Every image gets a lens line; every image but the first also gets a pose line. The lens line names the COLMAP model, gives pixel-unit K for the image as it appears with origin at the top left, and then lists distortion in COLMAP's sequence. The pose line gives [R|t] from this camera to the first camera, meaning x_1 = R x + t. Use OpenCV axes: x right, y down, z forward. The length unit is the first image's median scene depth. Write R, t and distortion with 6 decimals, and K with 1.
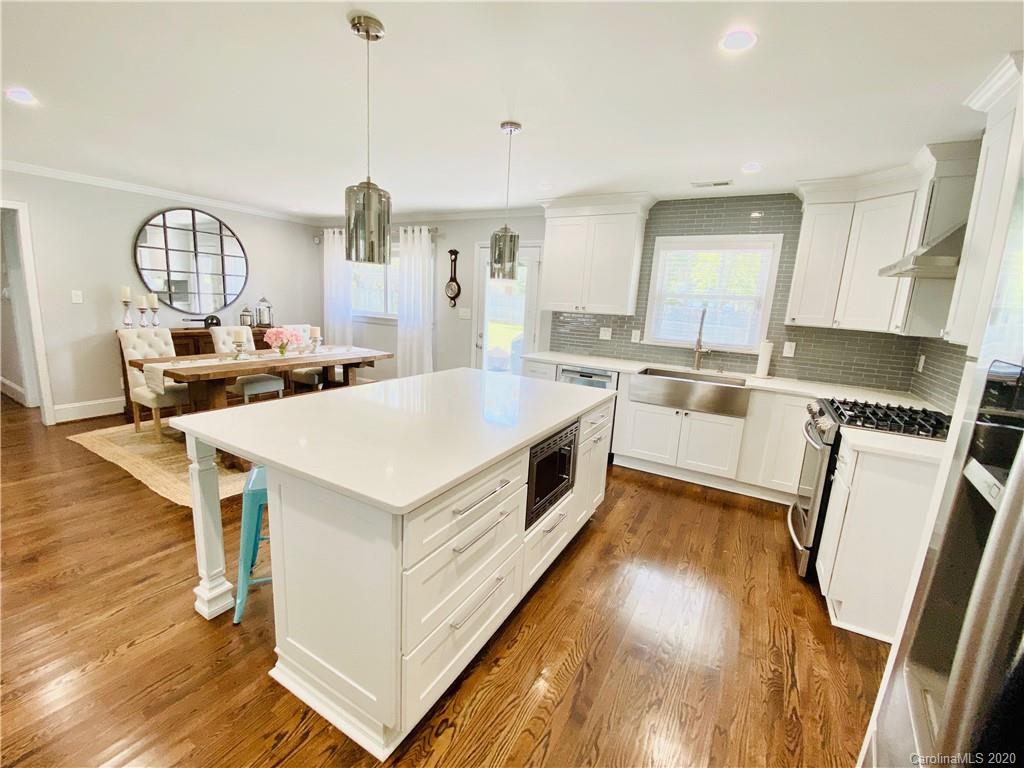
lens RADIAL K [[439.2, 0, 512.0], [0, 439.2, 384.0], [0, 0, 1]] dist [0.038677, -0.028525]
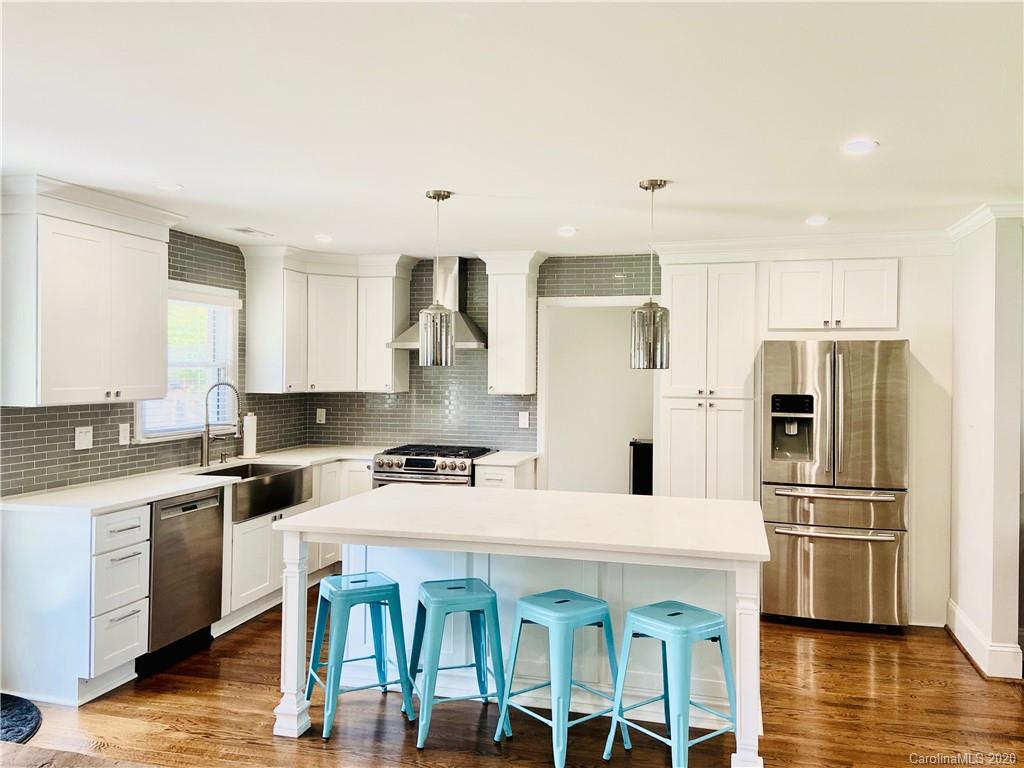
lens RADIAL K [[826.9, 0, 500.2], [0, 826.9, 377.8], [0, 0, 1]] dist [0.080859, -0.002156]
pose [[-0.247790, -0.068744, 0.966372, -0.795848], [0.160758, 0.980734, 0.110986, -0.194807], [-0.955383, 0.182854, -0.231965, 0.664015]]
